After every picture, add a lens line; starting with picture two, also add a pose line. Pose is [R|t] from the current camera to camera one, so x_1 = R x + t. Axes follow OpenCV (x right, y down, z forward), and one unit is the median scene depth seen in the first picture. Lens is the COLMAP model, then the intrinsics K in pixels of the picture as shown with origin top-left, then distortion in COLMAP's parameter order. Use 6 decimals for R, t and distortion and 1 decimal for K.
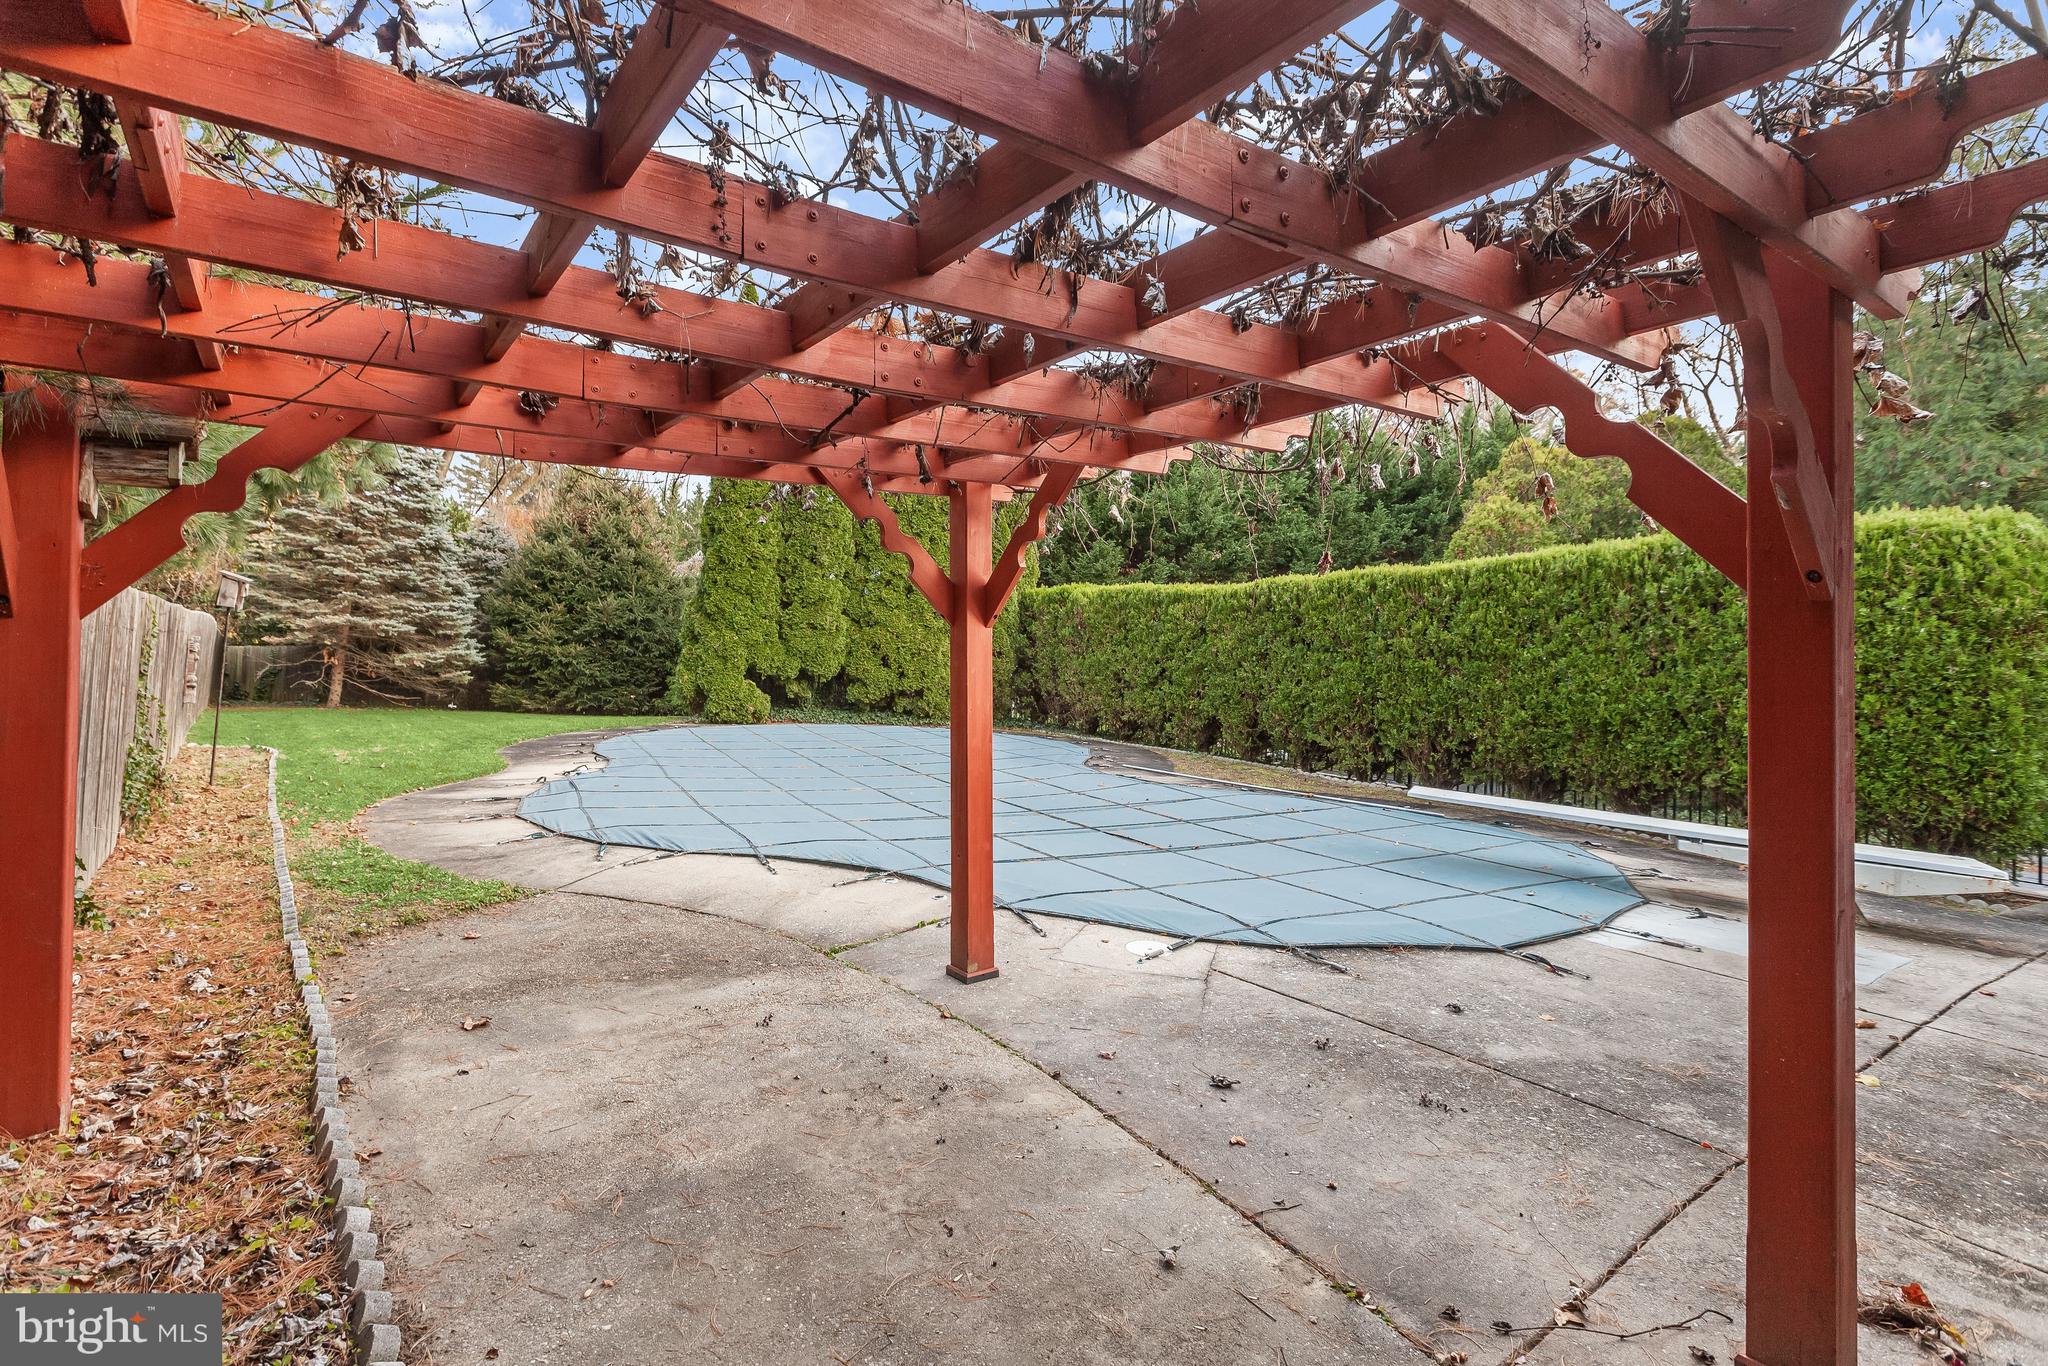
lens RADIAL K [[941.8, 0, 1019.4], [0, 941.8, 675.6], [0, 0, 1]] dist [0.002715, -0.000319]
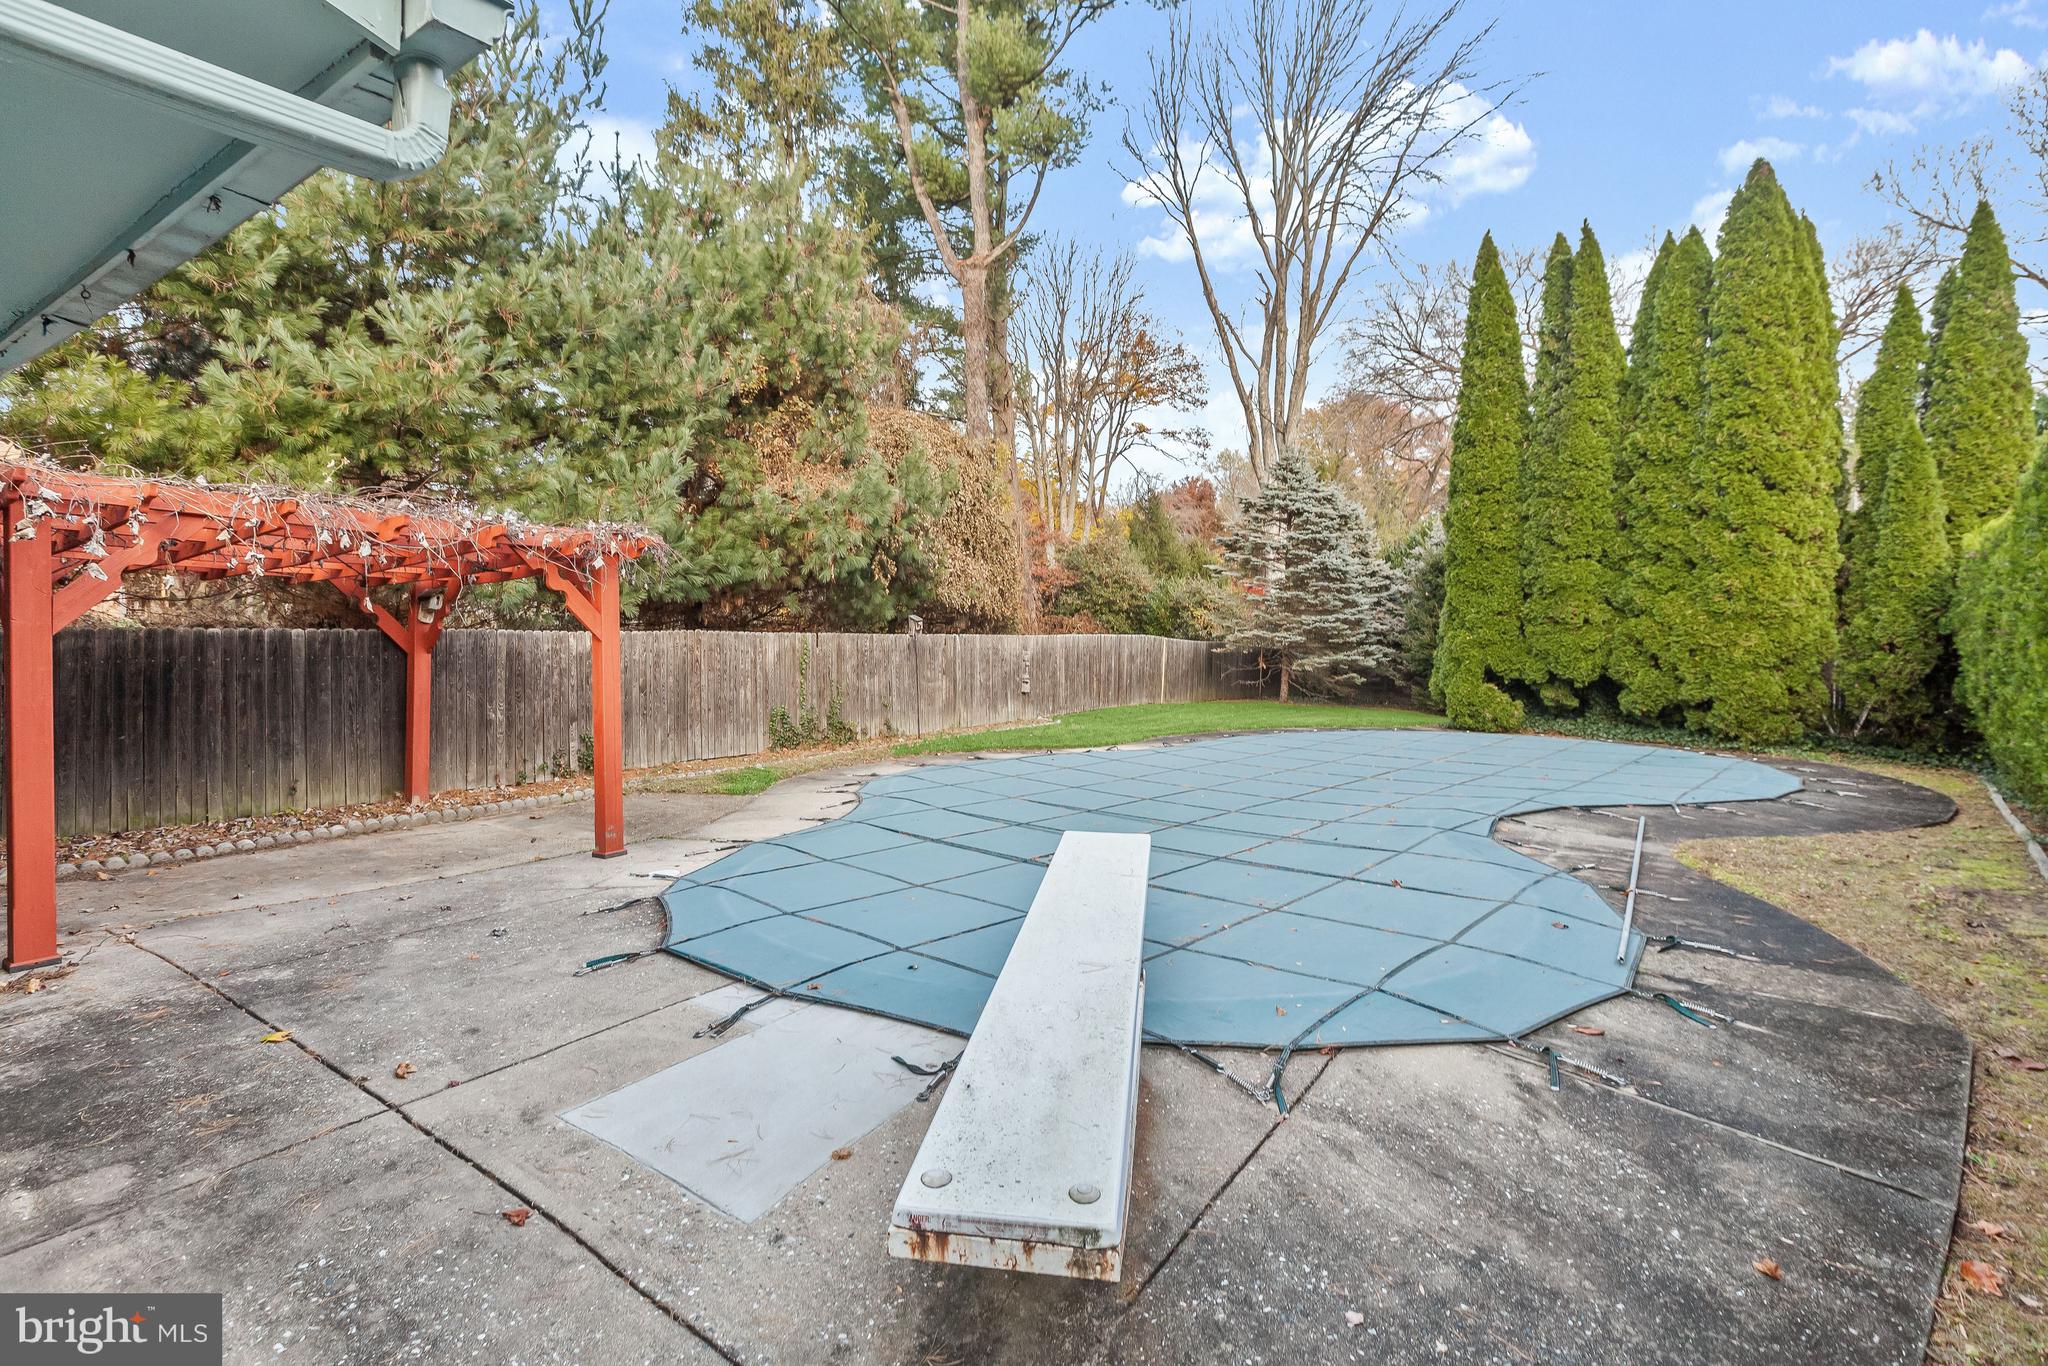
lens RADIAL K [[941.8, 0, 1019.1], [0, 941.8, 682.9], [0, 0, 1]] dist [0.002715, -0.000319]
pose [[0.334550, 0.010707, -0.942317, 0.405981], [-0.008607, 0.999928, 0.008306, 0.000364], [0.942339, 0.005331, 0.334618, 0.265802]]
